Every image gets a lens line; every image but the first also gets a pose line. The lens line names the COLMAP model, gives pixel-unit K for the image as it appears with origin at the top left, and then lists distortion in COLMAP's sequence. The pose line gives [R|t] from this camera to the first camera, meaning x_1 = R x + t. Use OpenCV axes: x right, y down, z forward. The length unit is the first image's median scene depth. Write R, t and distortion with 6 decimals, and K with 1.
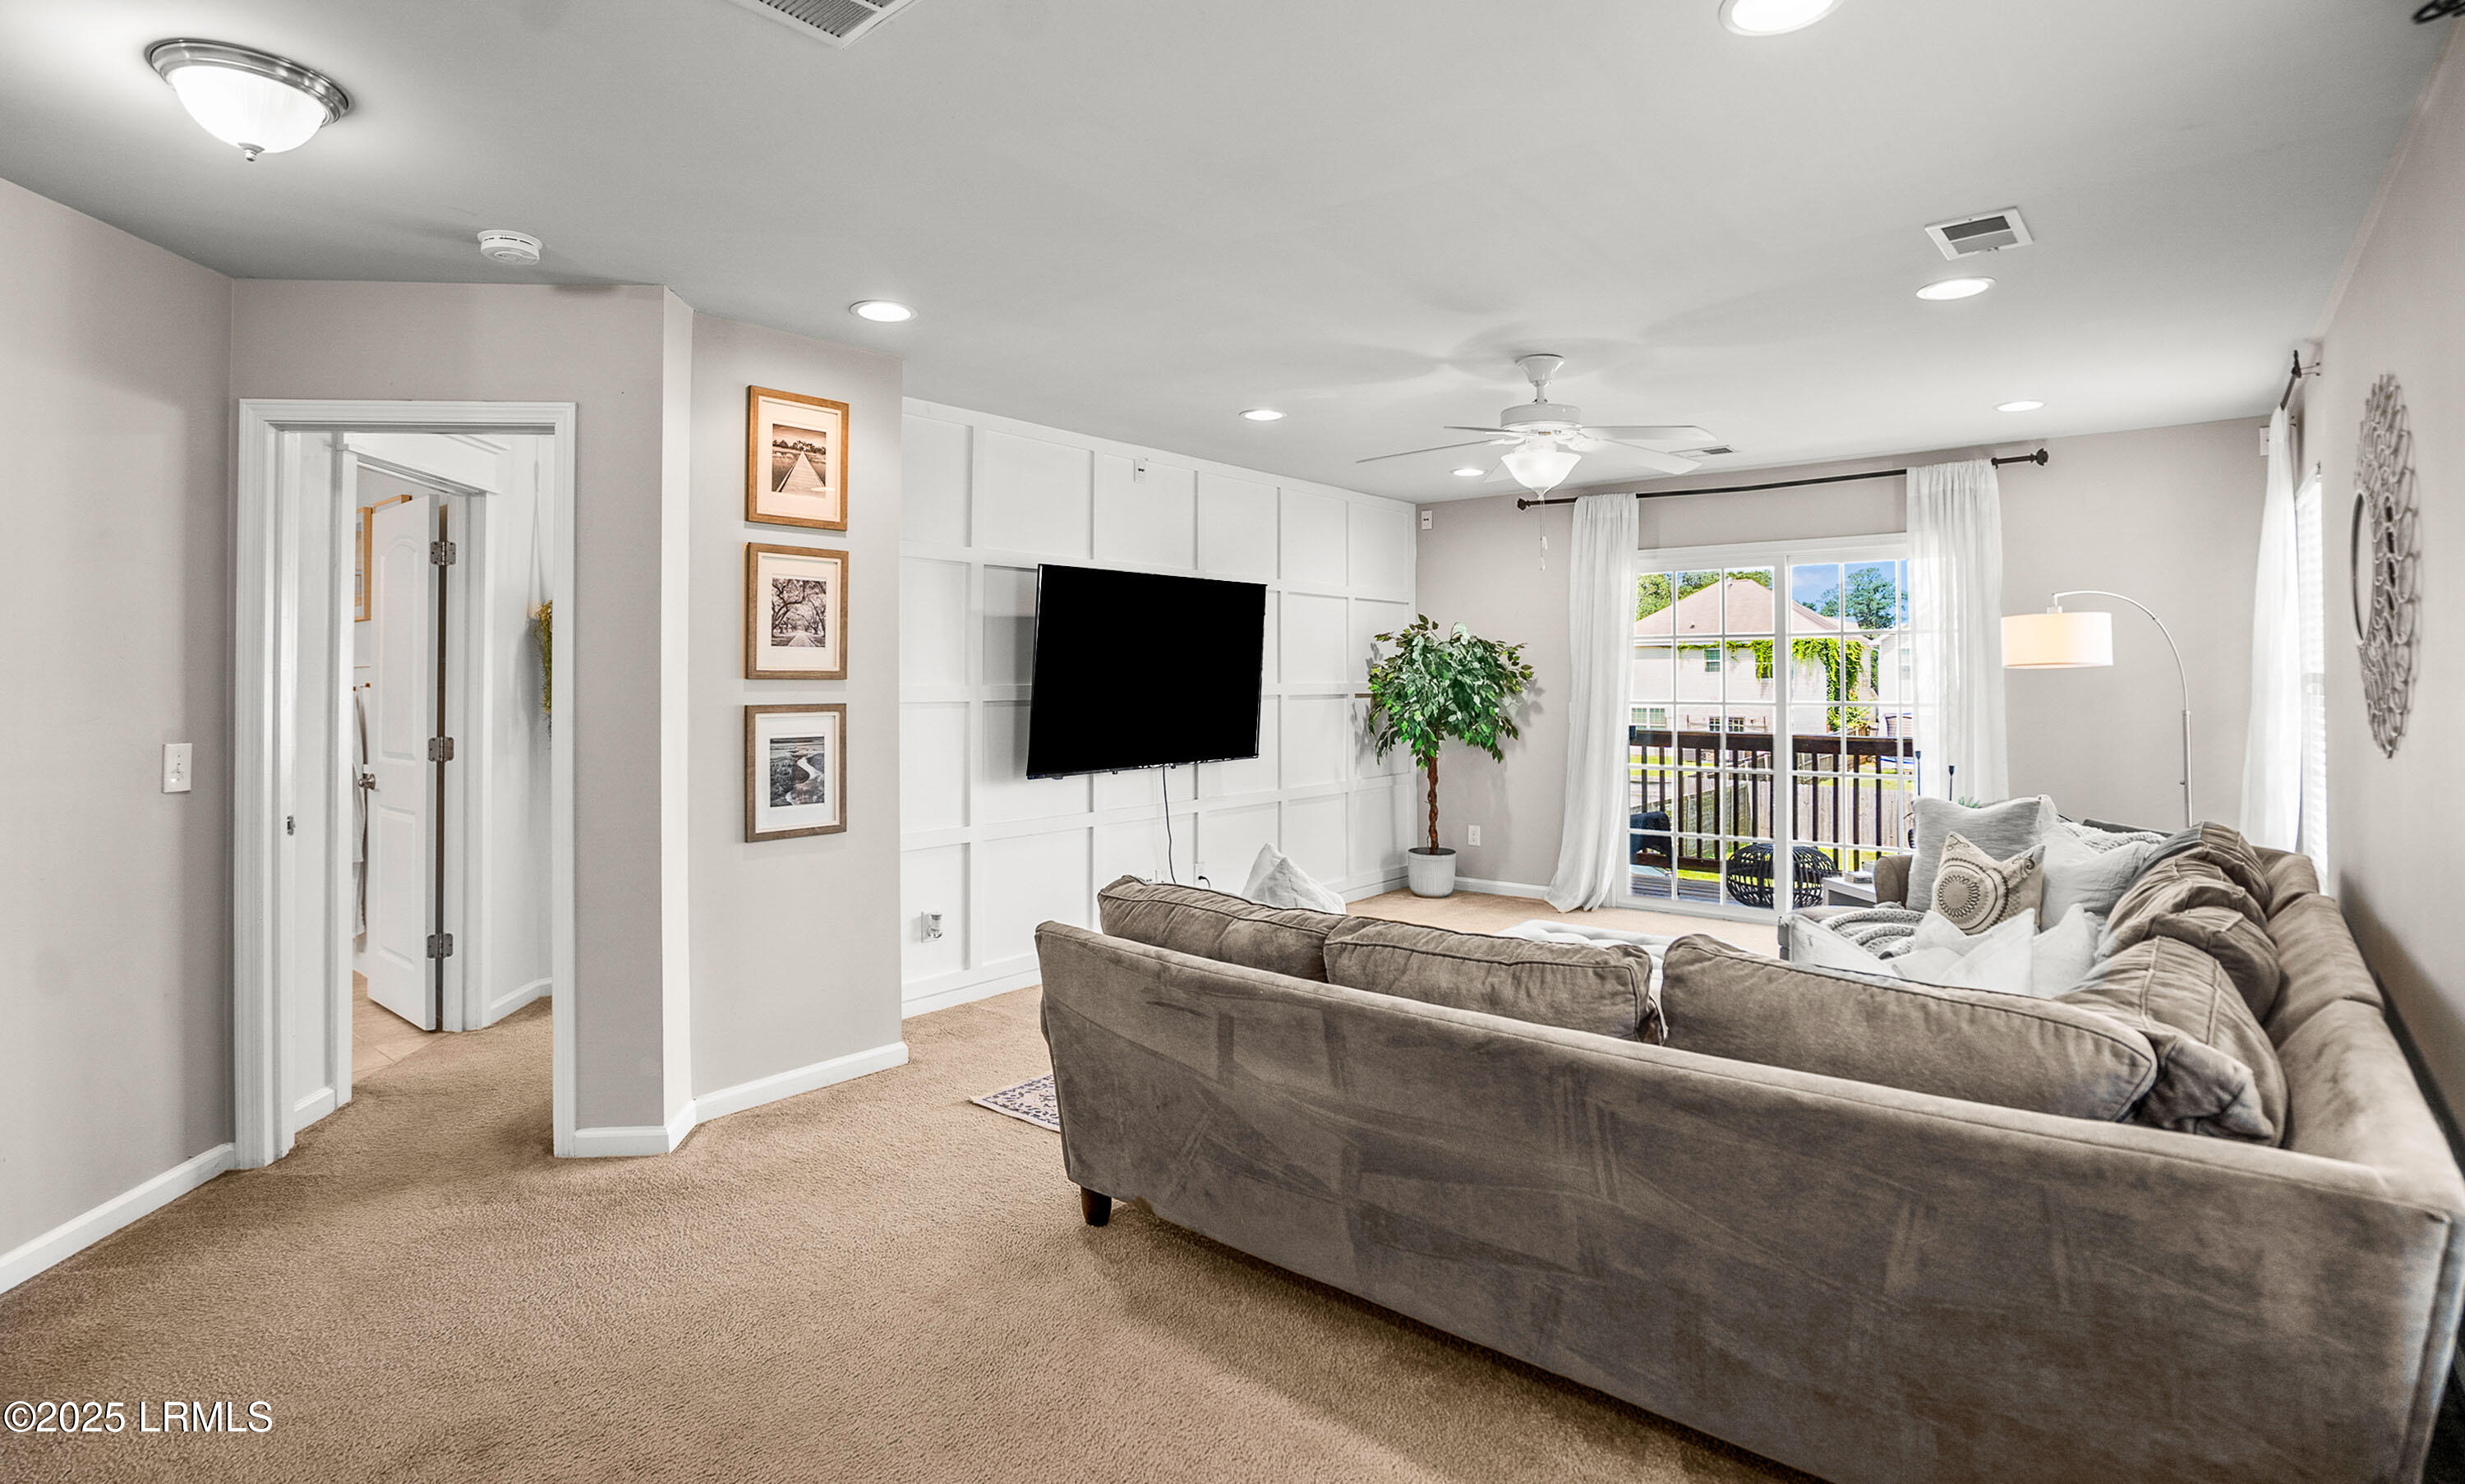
lens RADIAL K [[1205.9, 0, 1212.3], [0, 1205.9, 684.6], [0, 0, 1]] dist [-0.039308, 0.011707]
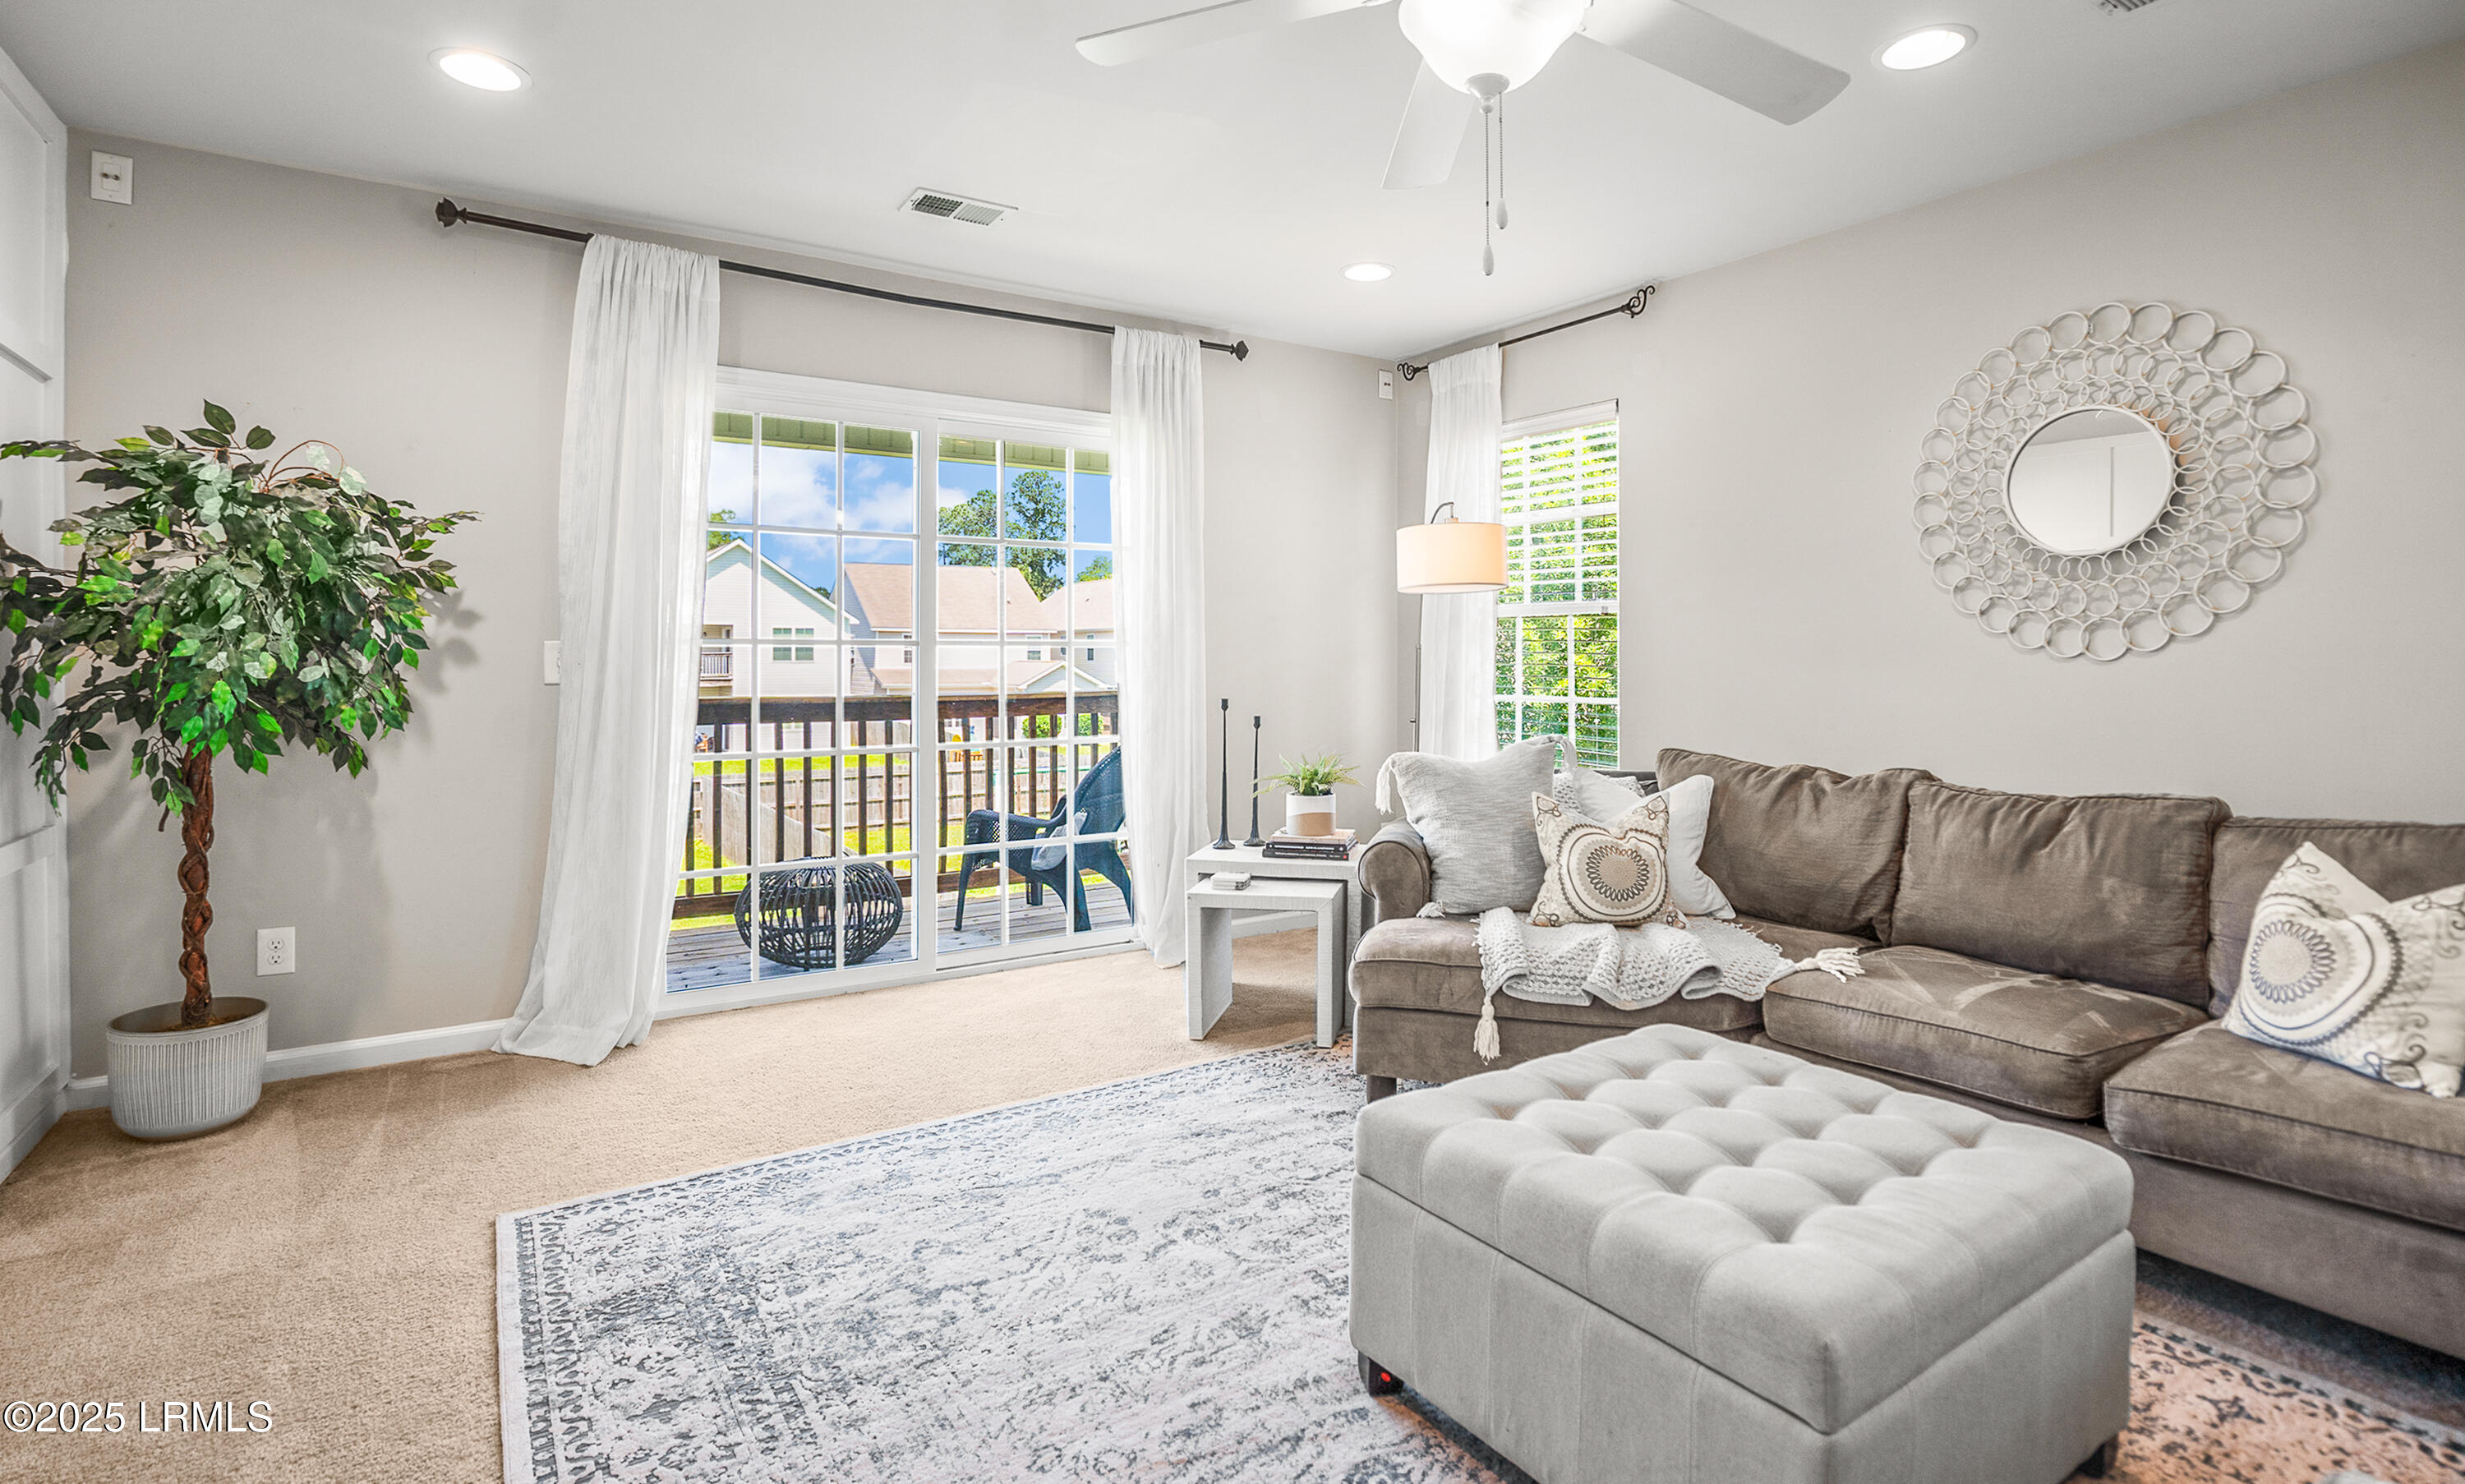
lens RADIAL K [[1205.9, 0, 1260.7], [0, 1205.9, 671.9], [0, 0, 1]] dist [-0.039308, 0.011707]
pose [[0.275425, -0.005080, 0.961309, -0.122384], [0.001887, 0.999987, 0.004744, 0.033236], [-0.961321, 0.000507, 0.275431, 0.742286]]
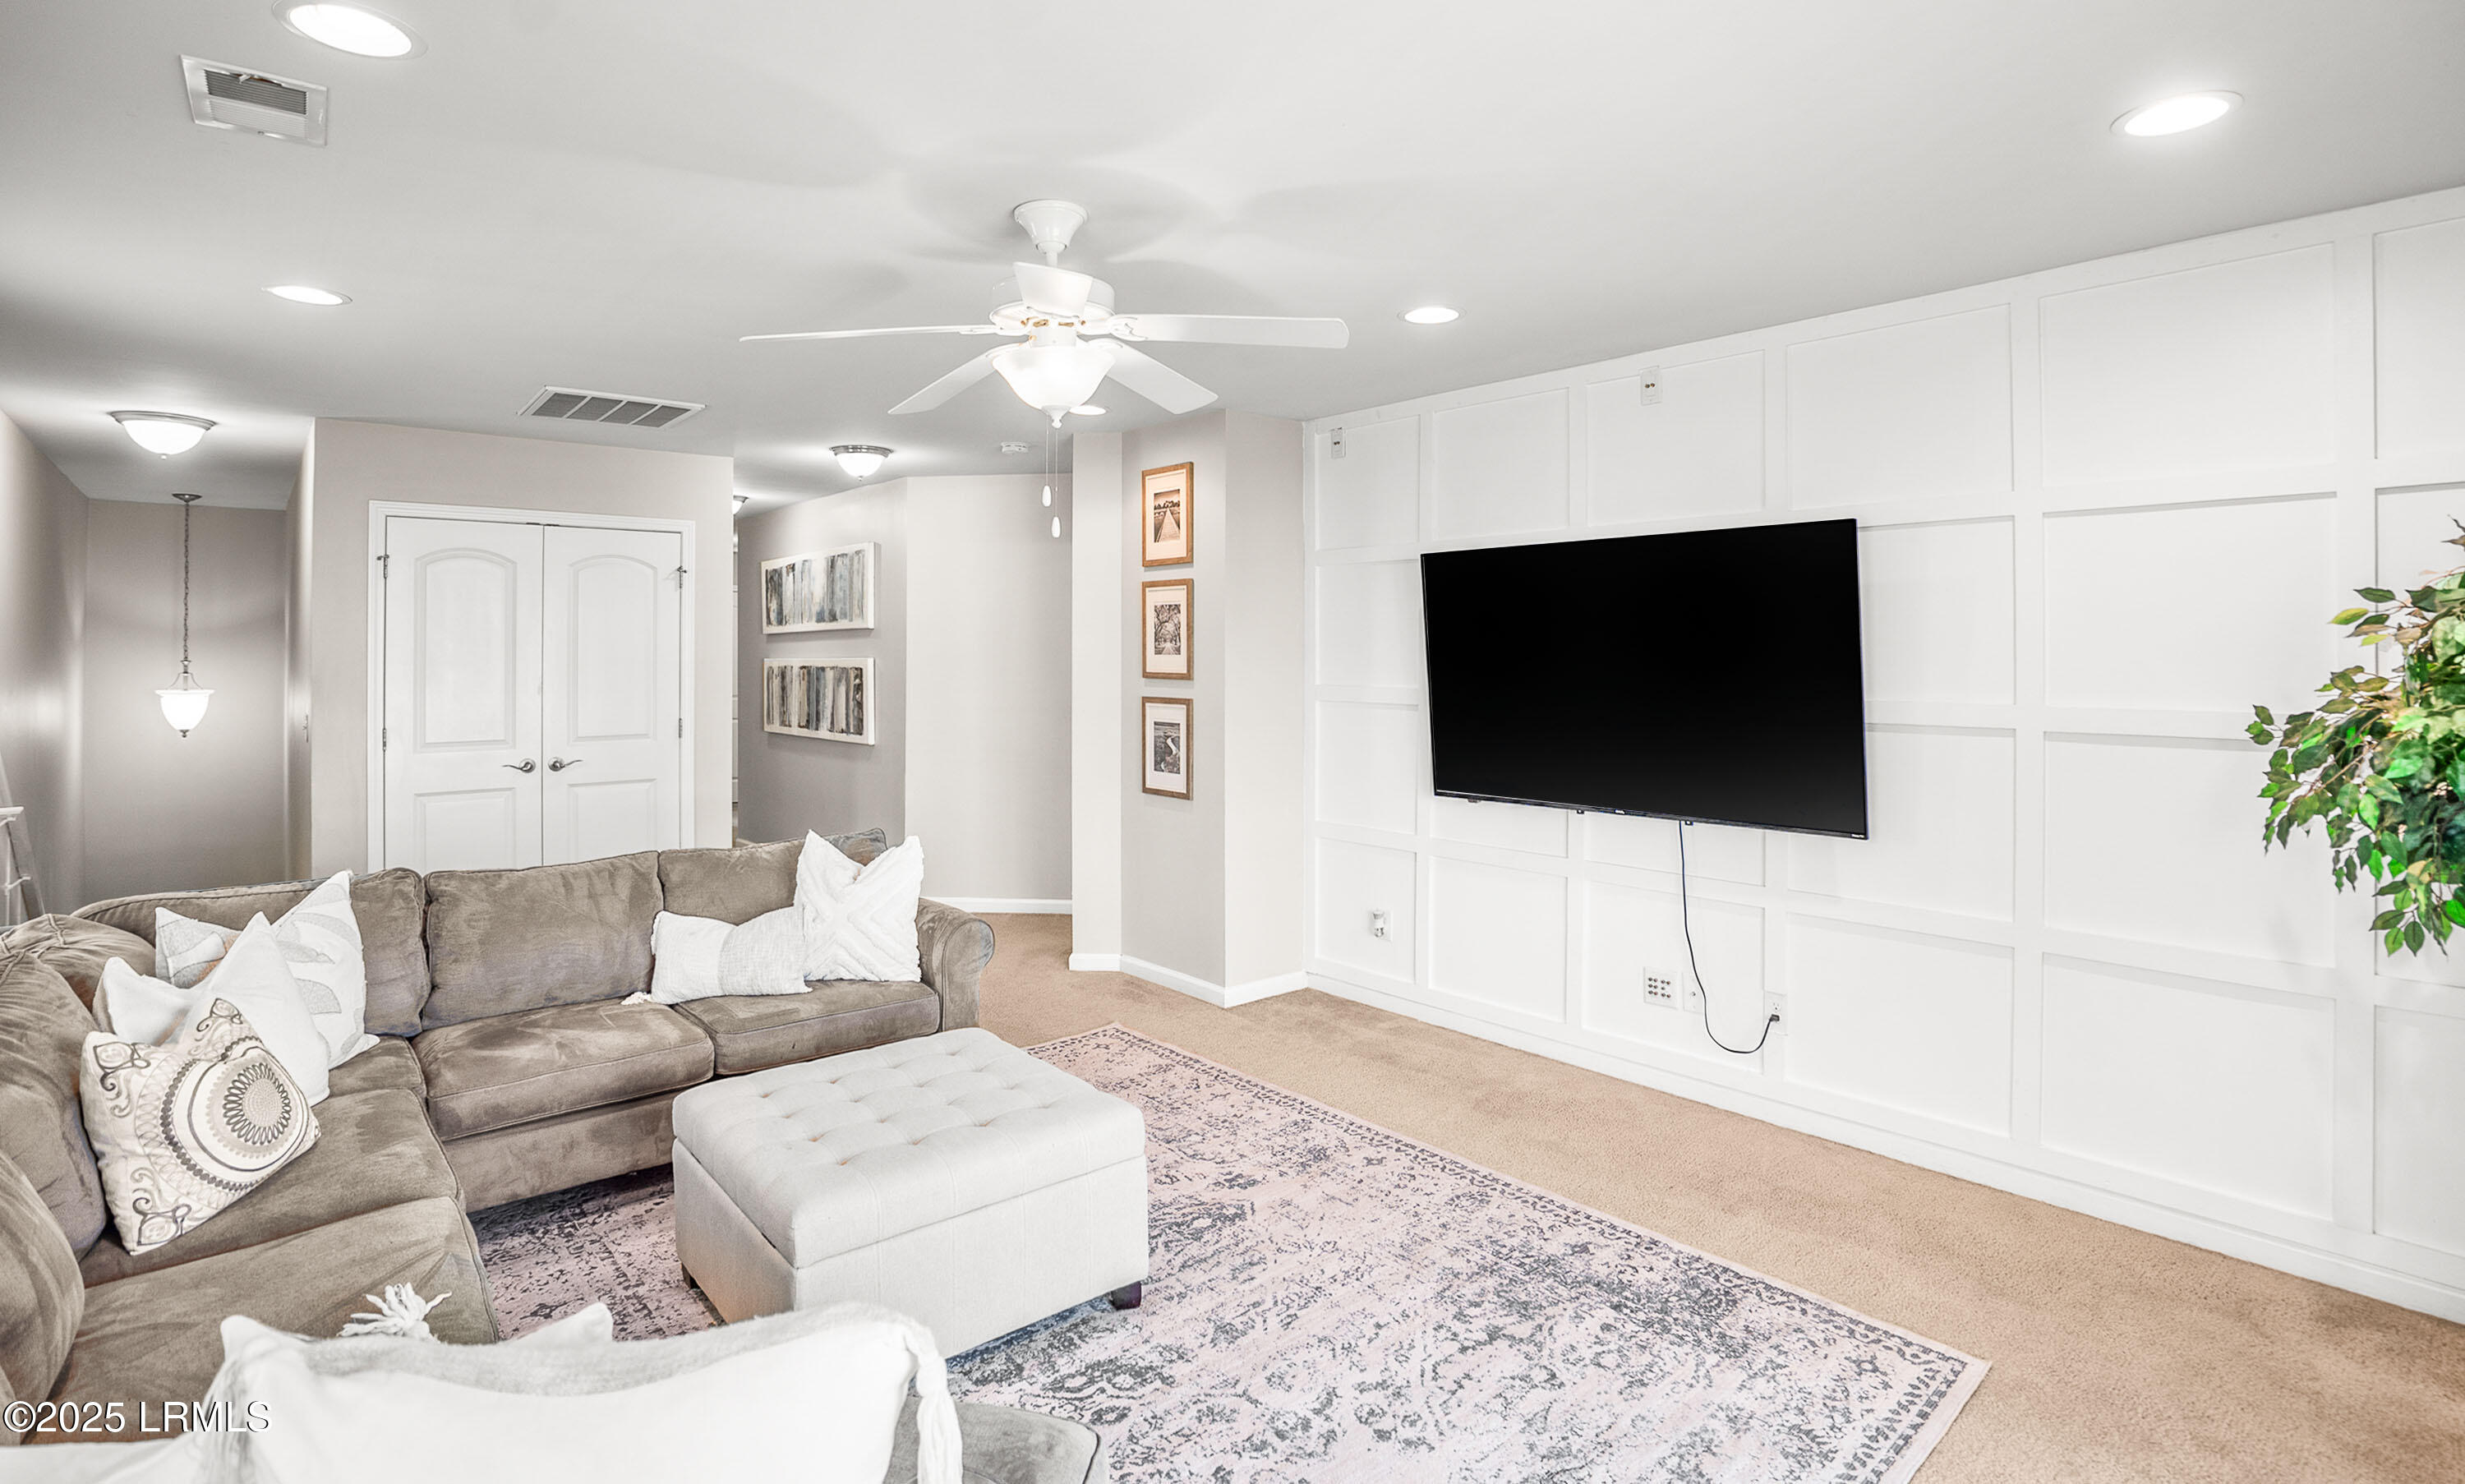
lens RADIAL K [[1205.9, 0, 1280.5], [0, 1205.9, 640.8], [0, 0, 1]] dist [-0.039308, 0.011707]
pose [[-0.145429, -0.003632, -0.989362, 0.687106], [-0.000934, 0.999993, -0.003534, -0.029927], [0.989368, 0.000410, -0.145431, 0.936288]]
